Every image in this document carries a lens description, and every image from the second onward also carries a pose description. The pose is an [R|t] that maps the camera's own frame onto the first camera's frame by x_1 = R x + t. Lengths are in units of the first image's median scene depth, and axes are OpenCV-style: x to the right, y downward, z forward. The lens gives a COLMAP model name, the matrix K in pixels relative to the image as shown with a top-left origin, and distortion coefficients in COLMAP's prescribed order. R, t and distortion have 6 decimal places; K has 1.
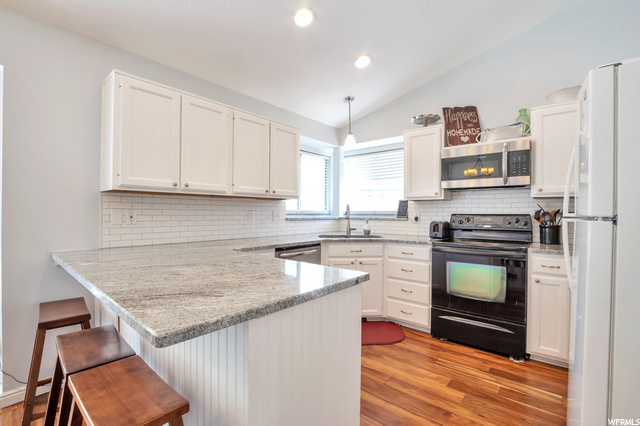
lens RADIAL K [[291.3, 0, 322.3], [0, 291.3, 212.9], [0, 0, 1]] dist [-0.035480, 0.005891]
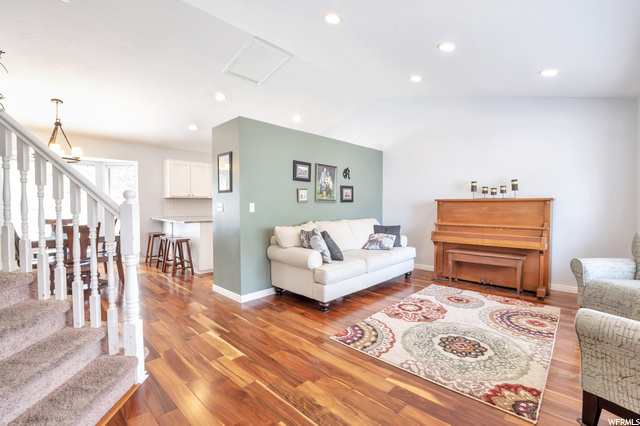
lens RADIAL K [[291.3, 0, 322.3], [0, 291.3, 212.9], [0, 0, 1]] dist [-0.035480, 0.005891]
pose [[0.997969, -0.004772, -0.063530, 0.728055], [0.006424, 0.999646, 0.025835, 0.009598], [0.063384, -0.026191, 0.997645, -1.308174]]
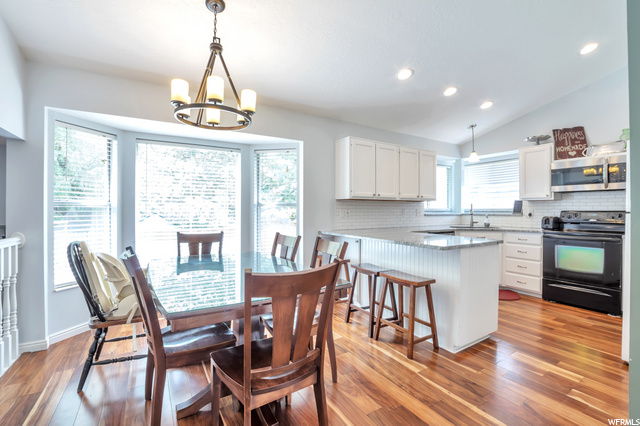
lens RADIAL K [[290.6, 0, 320.9], [0, 290.6, 210.2], [0, 0, 1]] dist [-0.036714, 0.006419]
pose [[0.949341, -0.003965, -0.314222, -0.187745], [0.003823, 0.999992, -0.001069, -0.001582], [0.314224, -0.000186, 0.949349, -0.582355]]
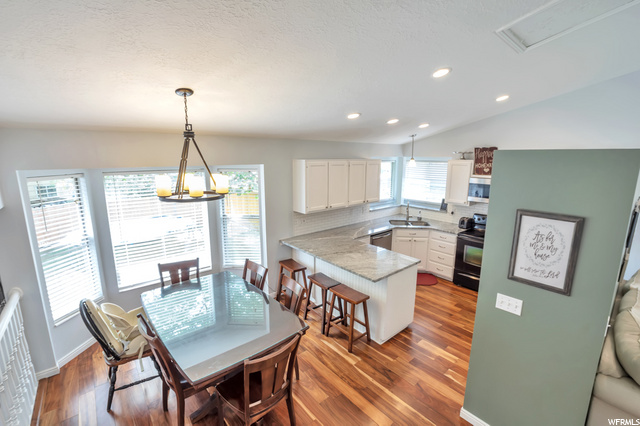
lens RADIAL K [[291.3, 0, 322.3], [0, 291.3, 212.9], [0, 0, 1]] dist [-0.035480, 0.005891]
pose [[0.987055, 0.030270, -0.157499, -0.151063], [0.001178, 0.980633, 0.195850, -0.341035], [0.160377, -0.193500, 0.967903, -0.756682]]
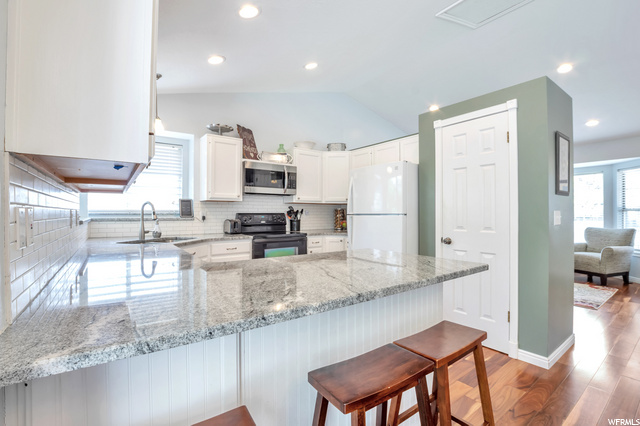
lens RADIAL K [[291.3, 0, 322.3], [0, 291.3, 212.9], [0, 0, 1]] dist [-0.035480, 0.005891]
pose [[0.231152, -0.002131, 0.972915, -0.702451], [0.000574, 0.999998, 0.002054, 0.000171], [-0.972917, 0.000084, 0.231153, 0.398267]]
